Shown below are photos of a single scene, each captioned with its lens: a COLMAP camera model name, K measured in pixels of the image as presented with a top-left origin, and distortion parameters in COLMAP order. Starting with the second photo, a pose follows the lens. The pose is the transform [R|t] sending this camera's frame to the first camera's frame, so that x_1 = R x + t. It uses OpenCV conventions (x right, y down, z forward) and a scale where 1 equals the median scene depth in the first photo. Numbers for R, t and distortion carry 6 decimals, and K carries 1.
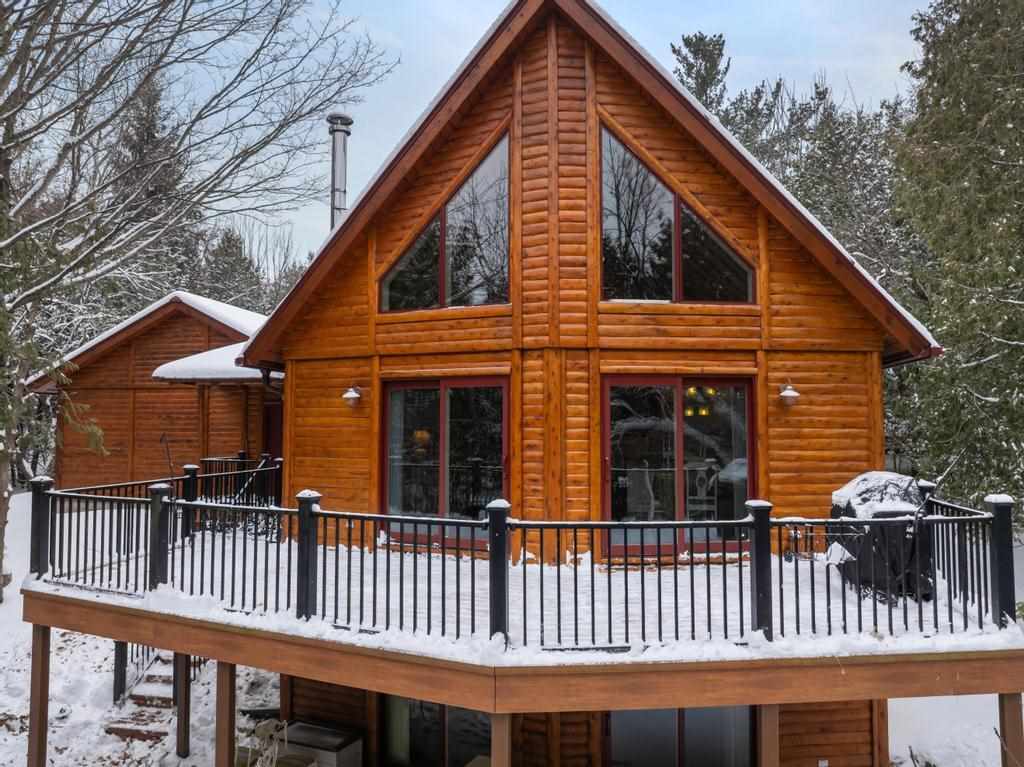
lens RADIAL K [[716.3, 0, 514.7], [0, 716.3, 374.7], [0, 0, 1]] dist [-0.052156, -0.011639]
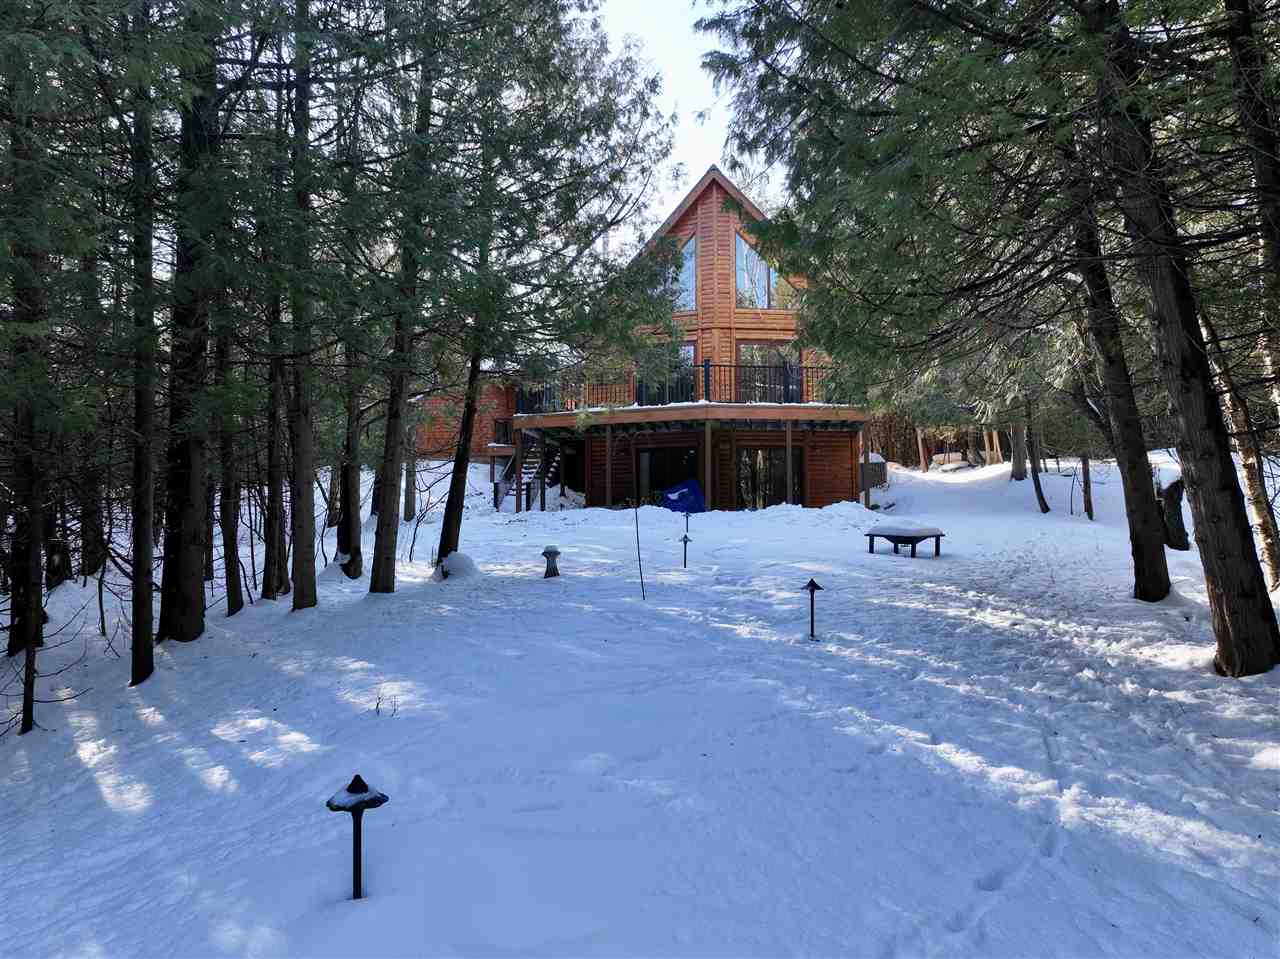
lens RADIAL K [[895.4, 0, 642.0], [0, 895.4, 484.1], [0, 0, 1]] dist [-0.052156, -0.011639]
pose [[0.999723, -0.003048, 0.023319, -0.249398], [0.002417, 0.999632, 0.027019, 0.382339], [-0.023392, -0.026956, 0.999363, -1.883700]]
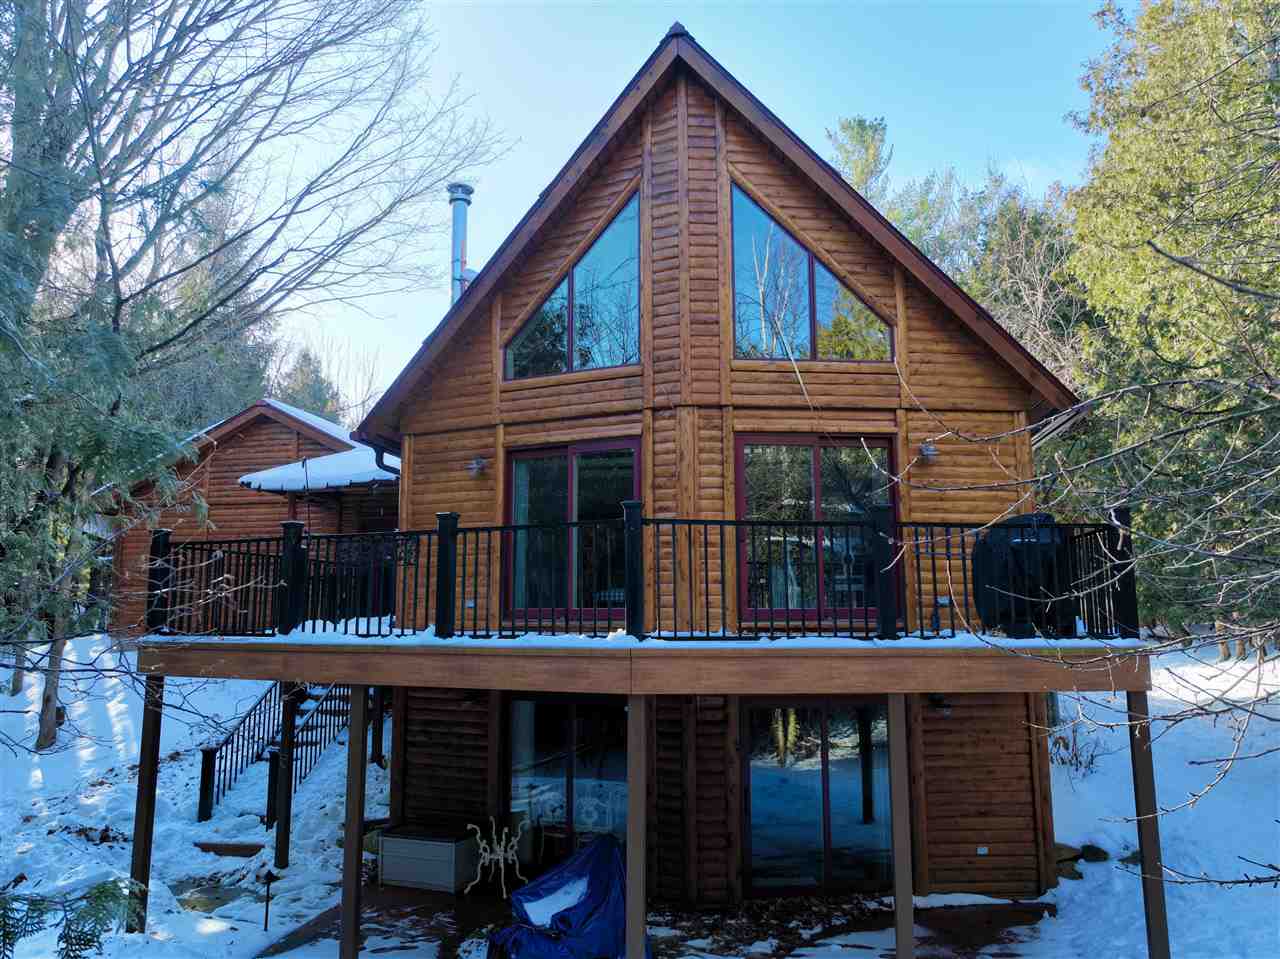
lens RADIAL K [[895.4, 0, 637.3], [0, 895.4, 482.2], [0, 0, 1]] dist [-0.052156, -0.011639]
pose [[0.999962, -0.005356, -0.006843, -0.003703], [0.004870, 0.997594, -0.069154, 0.143856], [0.007197, 0.069119, 0.997582, -0.198181]]
